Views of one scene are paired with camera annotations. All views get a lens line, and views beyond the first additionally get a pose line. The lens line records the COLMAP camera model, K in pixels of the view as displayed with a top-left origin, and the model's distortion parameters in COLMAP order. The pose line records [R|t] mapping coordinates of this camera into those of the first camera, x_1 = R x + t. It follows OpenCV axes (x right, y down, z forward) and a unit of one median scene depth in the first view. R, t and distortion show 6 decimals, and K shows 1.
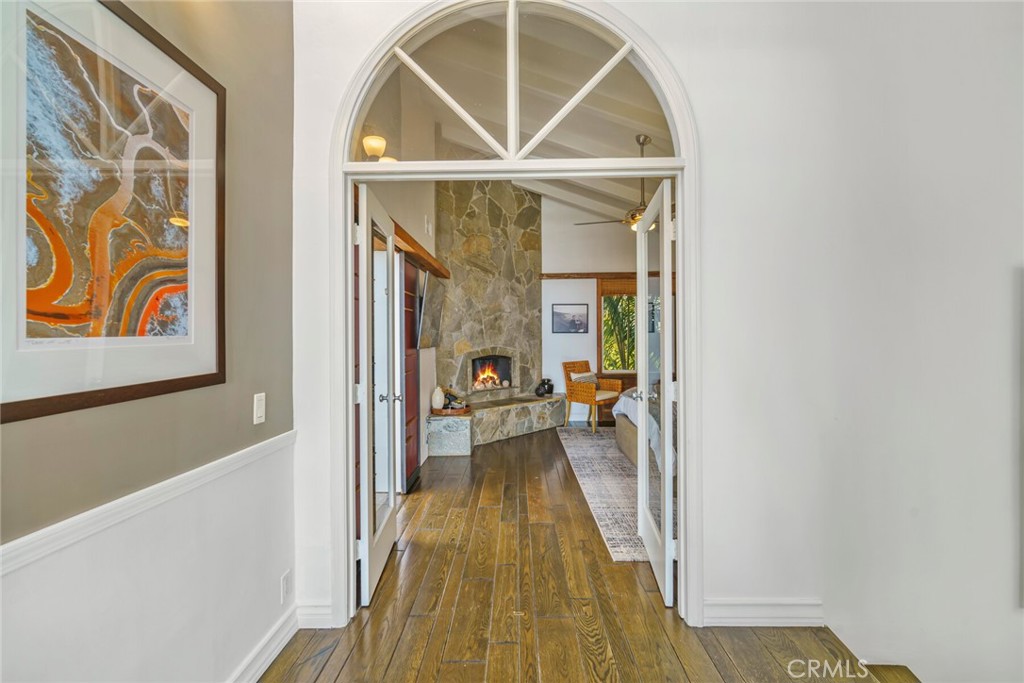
lens RADIAL K [[445.4, 0, 510.5], [0, 445.4, 335.6], [0, 0, 1]] dist [-0.002149, 0.000156]
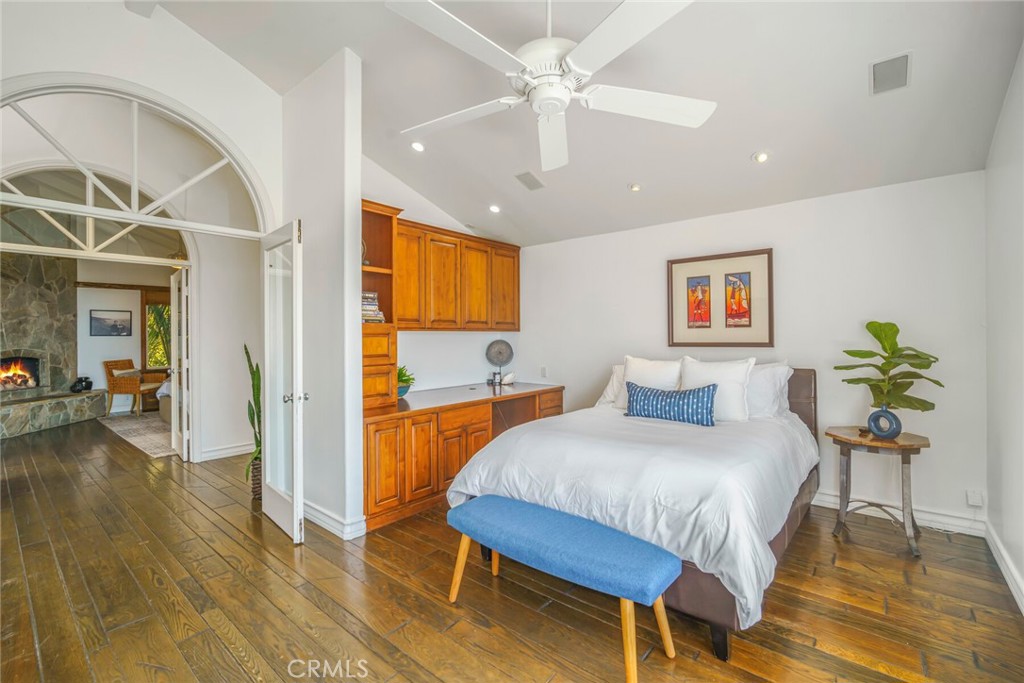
lens RADIAL K [[445.4, 0, 510.5], [0, 445.4, 335.6], [0, 0, 1]] dist [-0.002149, 0.000156]
pose [[0.629712, 0.001181, 0.776828, -0.114945], [0.000723, 0.999998, -0.002106, -0.003580], [-0.776828, 0.001888, 0.629710, -0.551055]]
